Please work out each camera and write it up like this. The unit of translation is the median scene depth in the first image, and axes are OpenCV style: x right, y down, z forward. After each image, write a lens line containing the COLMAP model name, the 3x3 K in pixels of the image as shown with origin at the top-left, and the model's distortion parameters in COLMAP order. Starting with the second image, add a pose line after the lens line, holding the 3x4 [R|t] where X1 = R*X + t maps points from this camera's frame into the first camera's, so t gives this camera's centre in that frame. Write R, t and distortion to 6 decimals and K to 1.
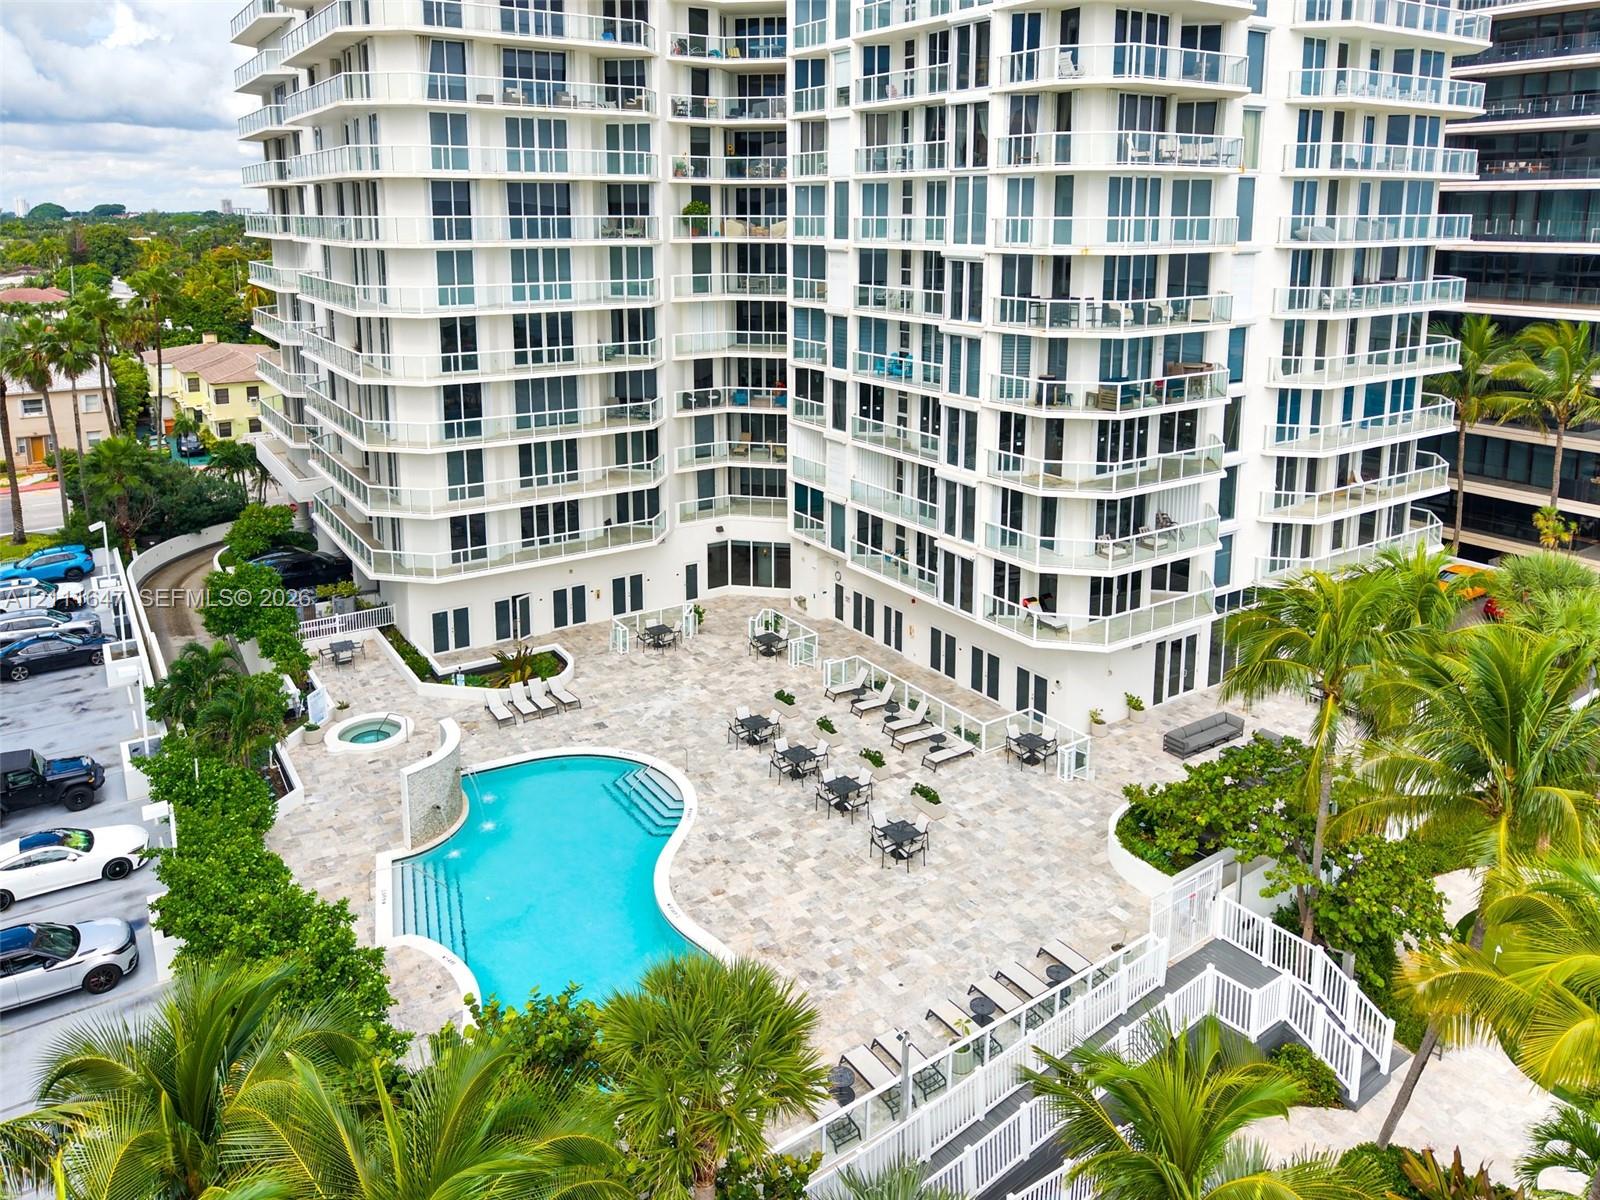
lens RADIAL K [[1125.6, 0, 777.8], [0, 1125.6, 434.2], [0, 0, 1]] dist [-0.001876, 0.000667]
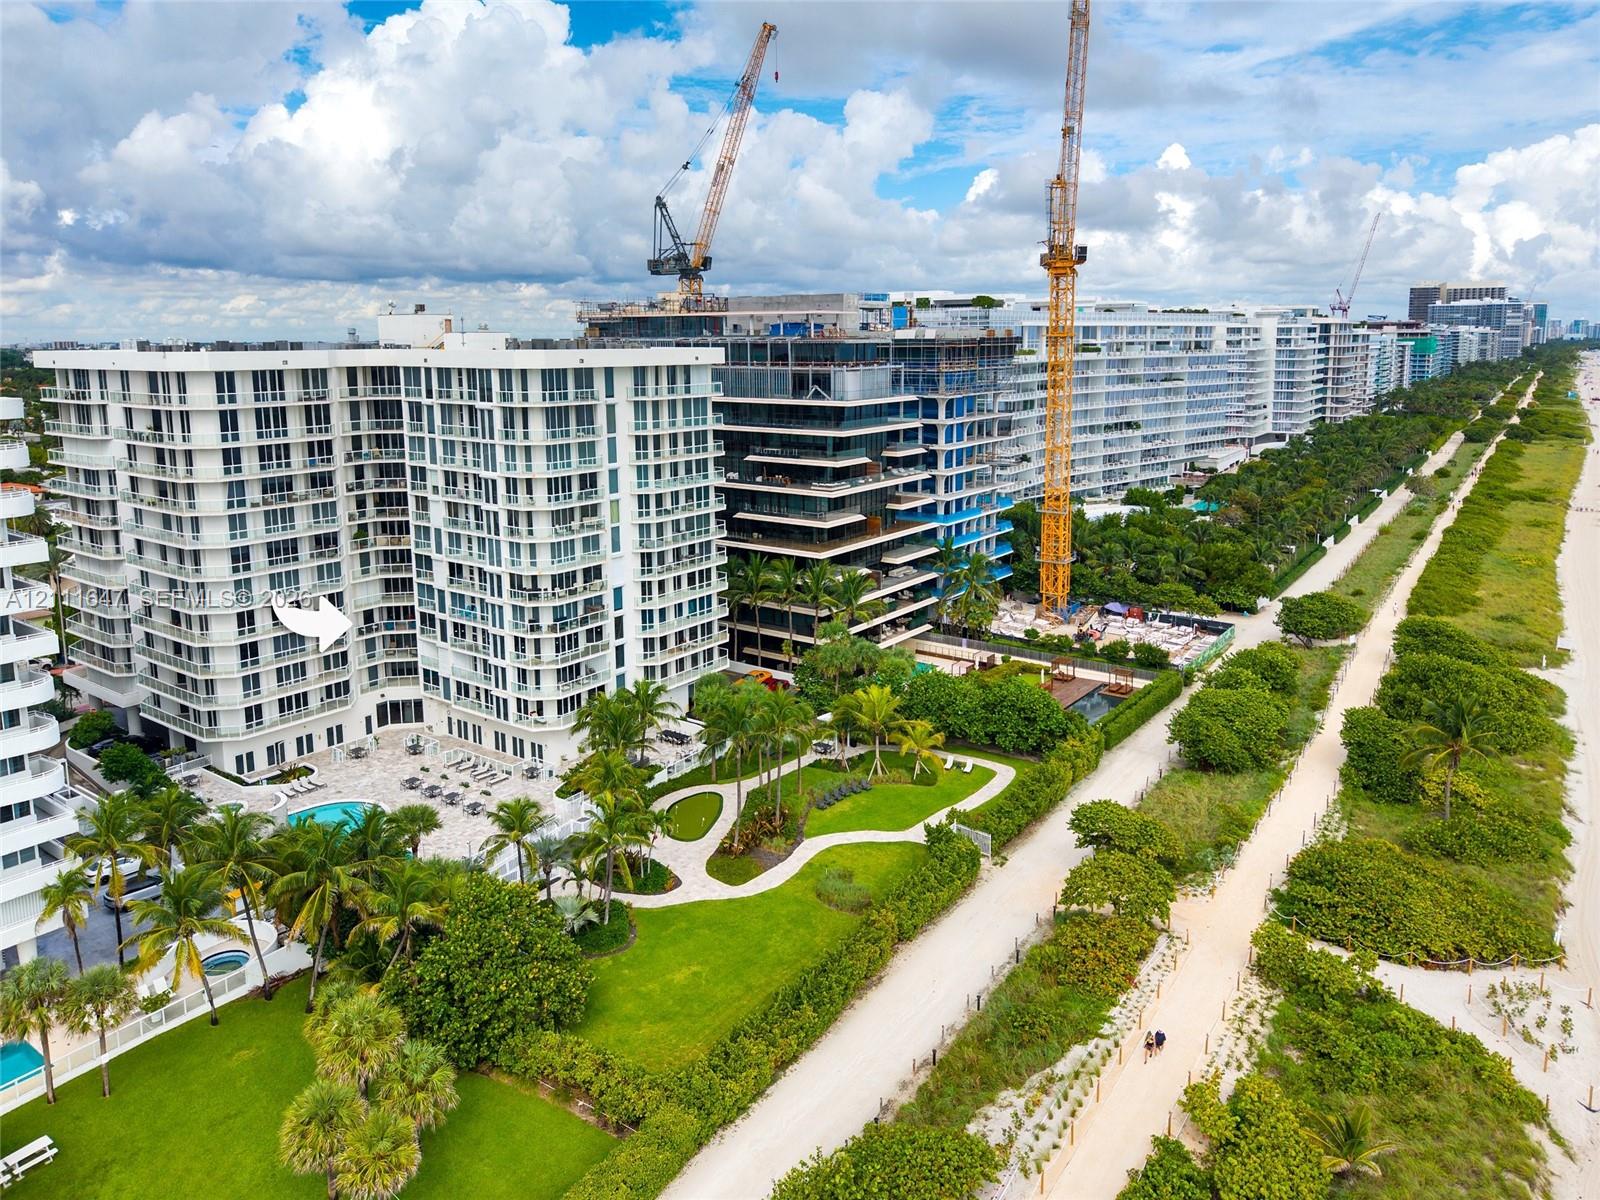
lens RADIAL K [[1102.8, 0, 841.2], [0, 1102.8, 526.5], [0, 0, 1]] dist [0.084496, -0.198240]
pose [[0.925174, -0.059781, 0.374807, -0.025546], [0.067610, 0.997682, -0.007761, -0.161634], [-0.373474, 0.032521, 0.927070, -1.262676]]
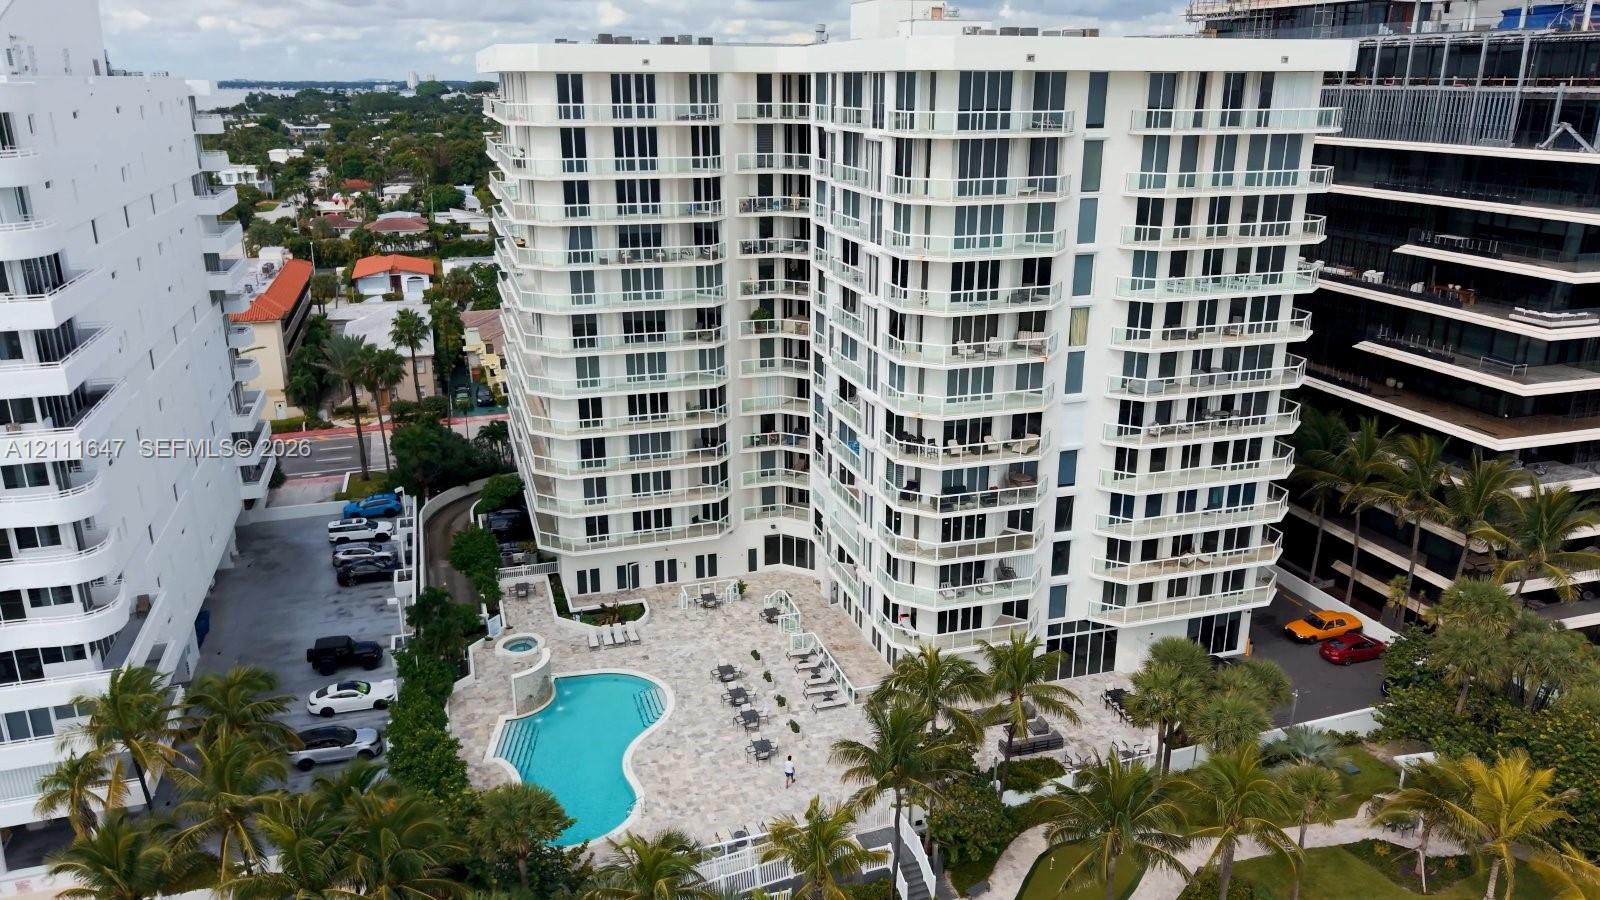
lens RADIAL K [[1127.7, 0, 806.2], [0, 1127.7, 468.0], [0, 0, 1]] dist [0.087025, -0.182671]
pose [[0.963134, 0.094211, -0.251985, 0.416079], [-0.056889, 0.986818, 0.151507, -0.256871], [0.262937, -0.131587, 0.955798, -0.463167]]
